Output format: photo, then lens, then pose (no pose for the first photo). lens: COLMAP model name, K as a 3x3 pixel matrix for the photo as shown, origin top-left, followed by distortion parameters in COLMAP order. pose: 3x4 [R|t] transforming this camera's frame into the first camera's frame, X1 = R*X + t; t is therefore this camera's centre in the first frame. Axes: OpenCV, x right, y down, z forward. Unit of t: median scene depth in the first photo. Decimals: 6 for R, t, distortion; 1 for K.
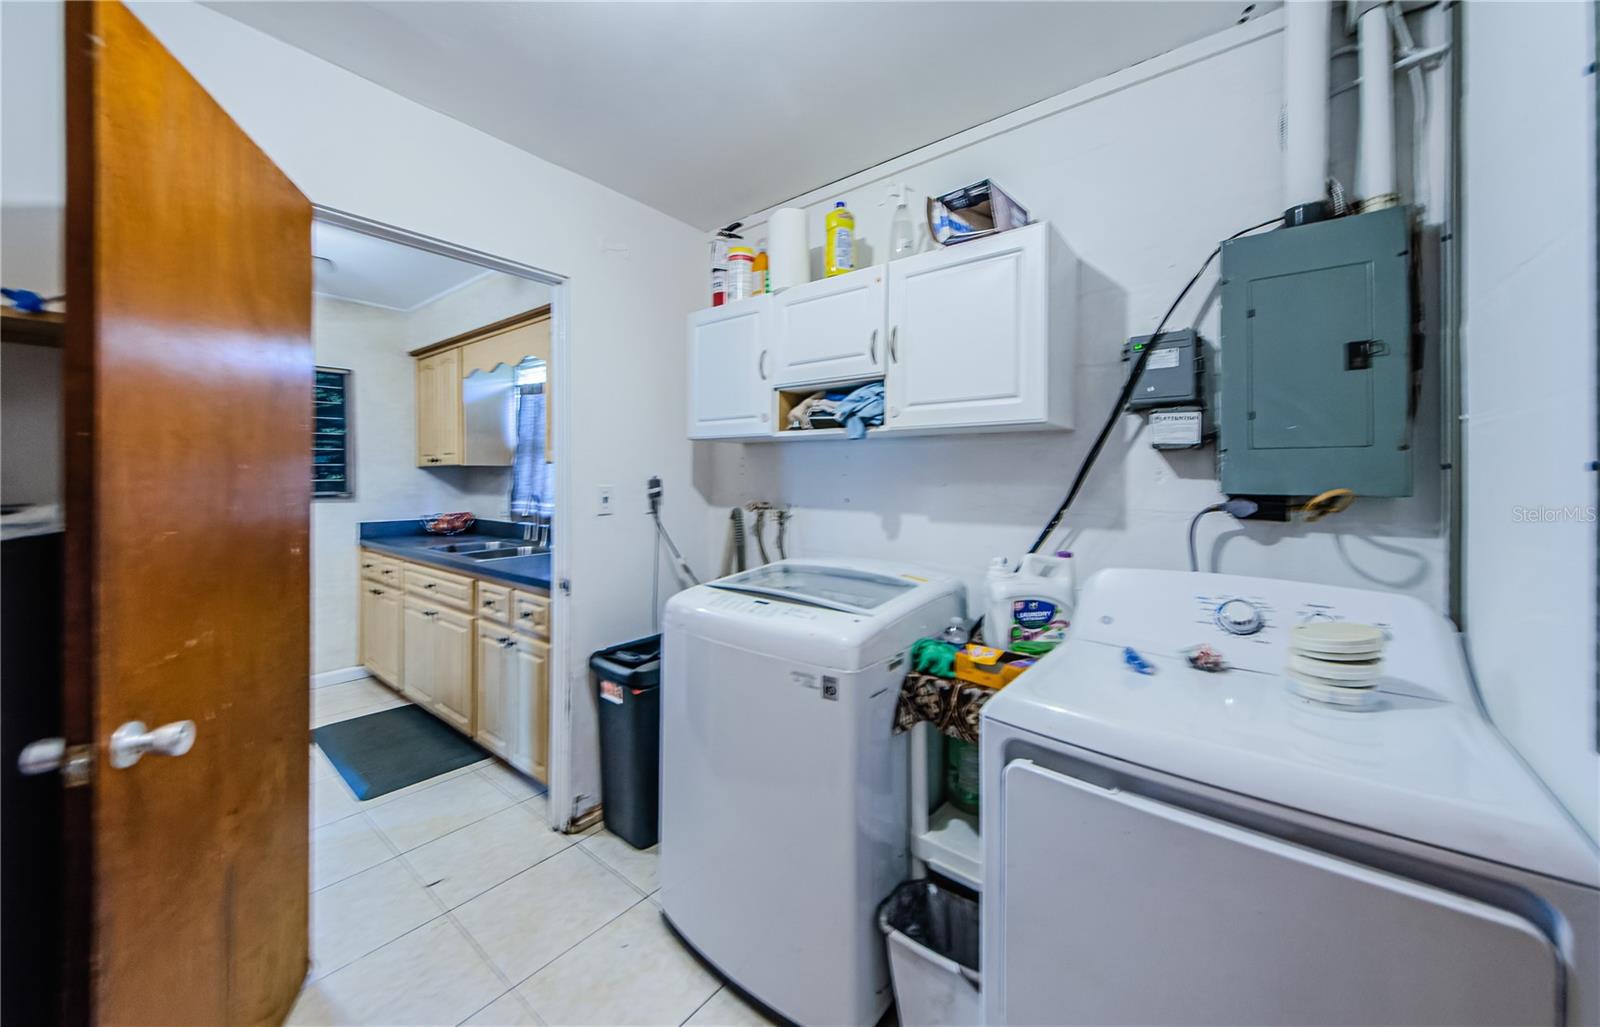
lens RADIAL K [[561.1, 0, 781.6], [0, 561.1, 476.5], [0, 0, 1]] dist [0.005674, -0.002075]
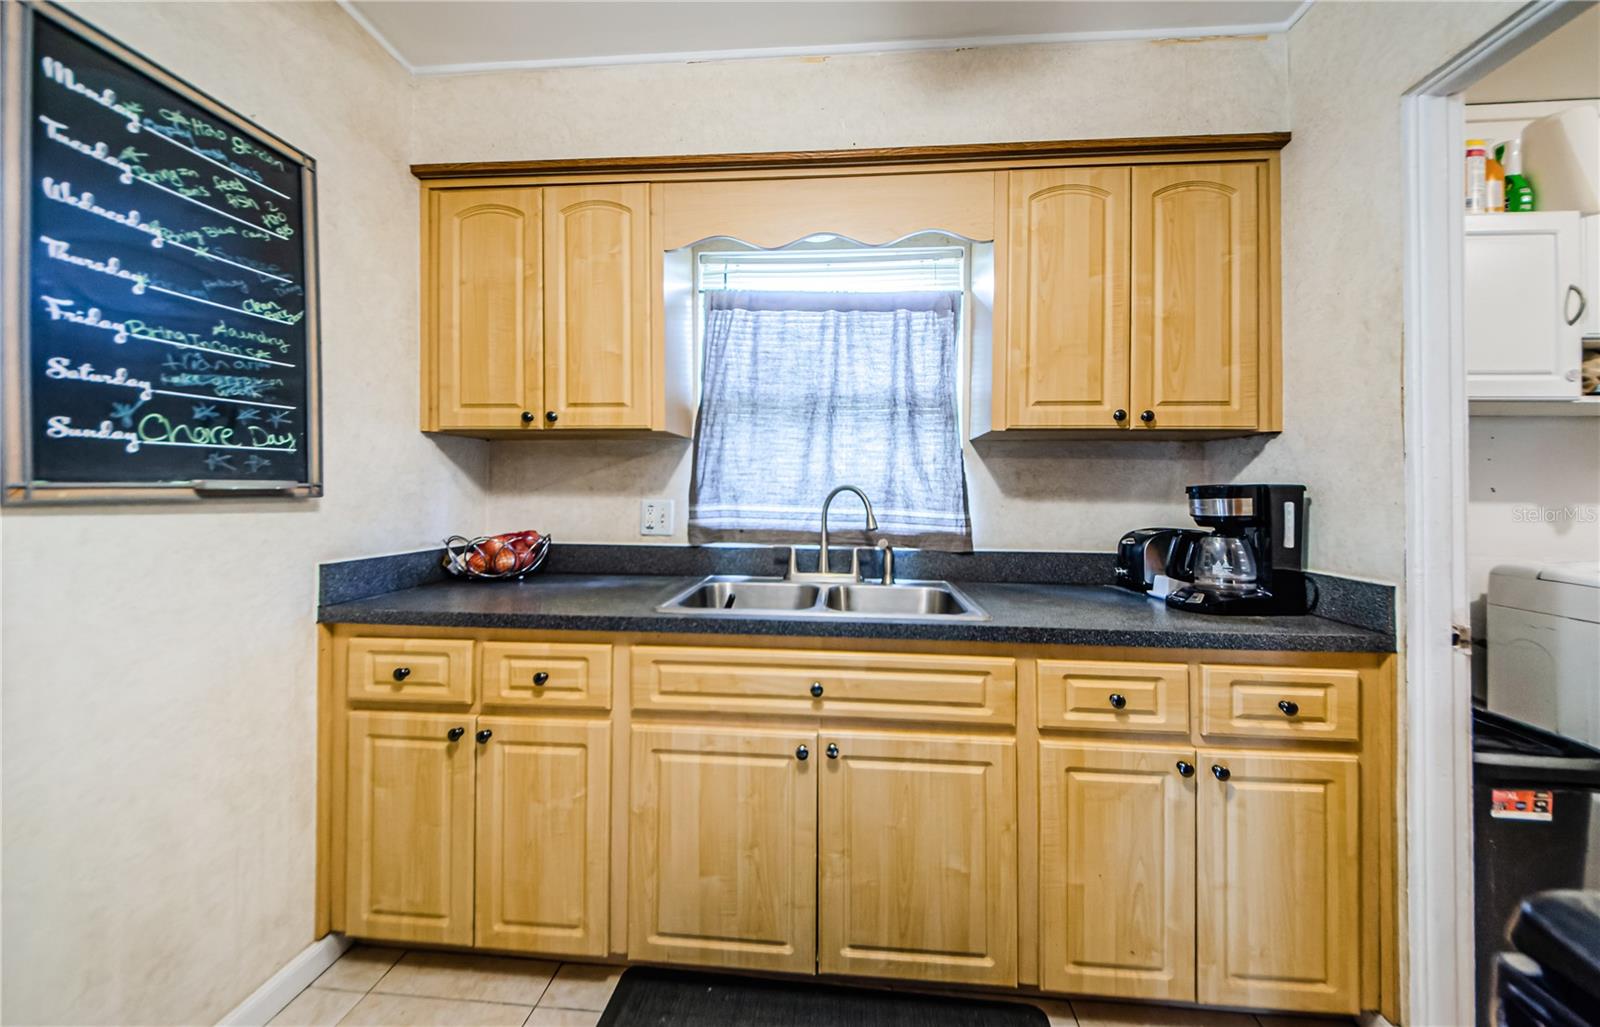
lens RADIAL K [[561.1, 0, 806.6], [0, 561.1, 488.9], [0, 0, 1]] dist [0.005674, -0.002075]
pose [[0.834636, 0.006887, 0.550758, -0.685526], [-0.007105, 0.999973, -0.001737, 0.028754], [-0.550756, -0.002463, 0.834663, 0.497156]]
